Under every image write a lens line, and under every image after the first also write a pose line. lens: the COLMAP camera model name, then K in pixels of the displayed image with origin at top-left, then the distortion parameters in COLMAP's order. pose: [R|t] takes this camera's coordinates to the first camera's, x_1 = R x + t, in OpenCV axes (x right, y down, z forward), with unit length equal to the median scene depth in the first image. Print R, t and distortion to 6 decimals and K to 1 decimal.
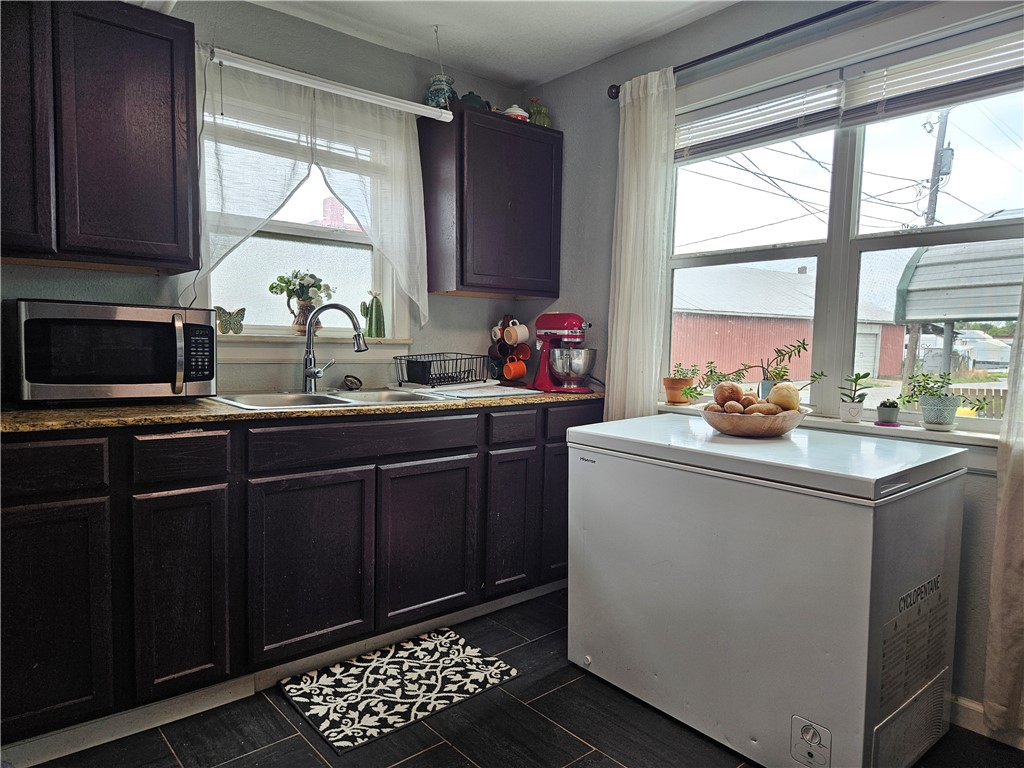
lens RADIAL K [[685.5, 0, 516.2], [0, 685.5, 389.8], [0, 0, 1]] dist [0.077410, -0.056513]
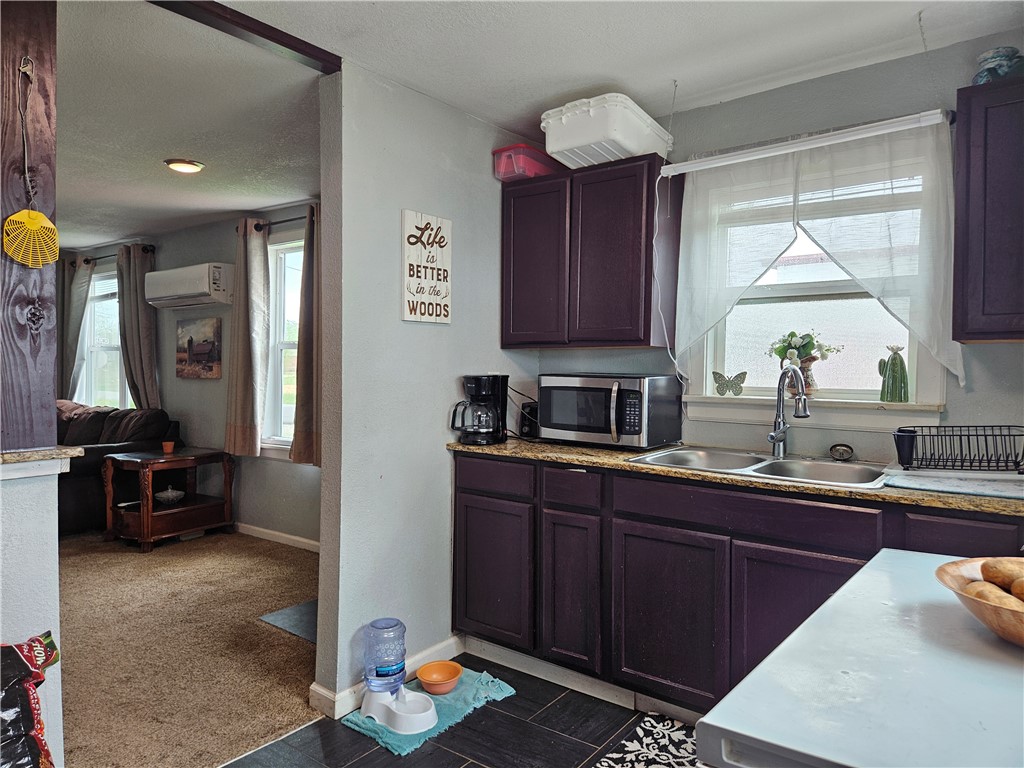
lens RADIAL K [[685.5, 0, 512.1], [0, 685.5, 385.9], [0, 0, 1]] dist [0.077410, -0.056513]
pose [[0.213698, 0.008080, -0.976866, 0.676836], [-0.074609, 0.997180, -0.008074, -0.070738], [0.974046, 0.074608, 0.213699, 0.501479]]
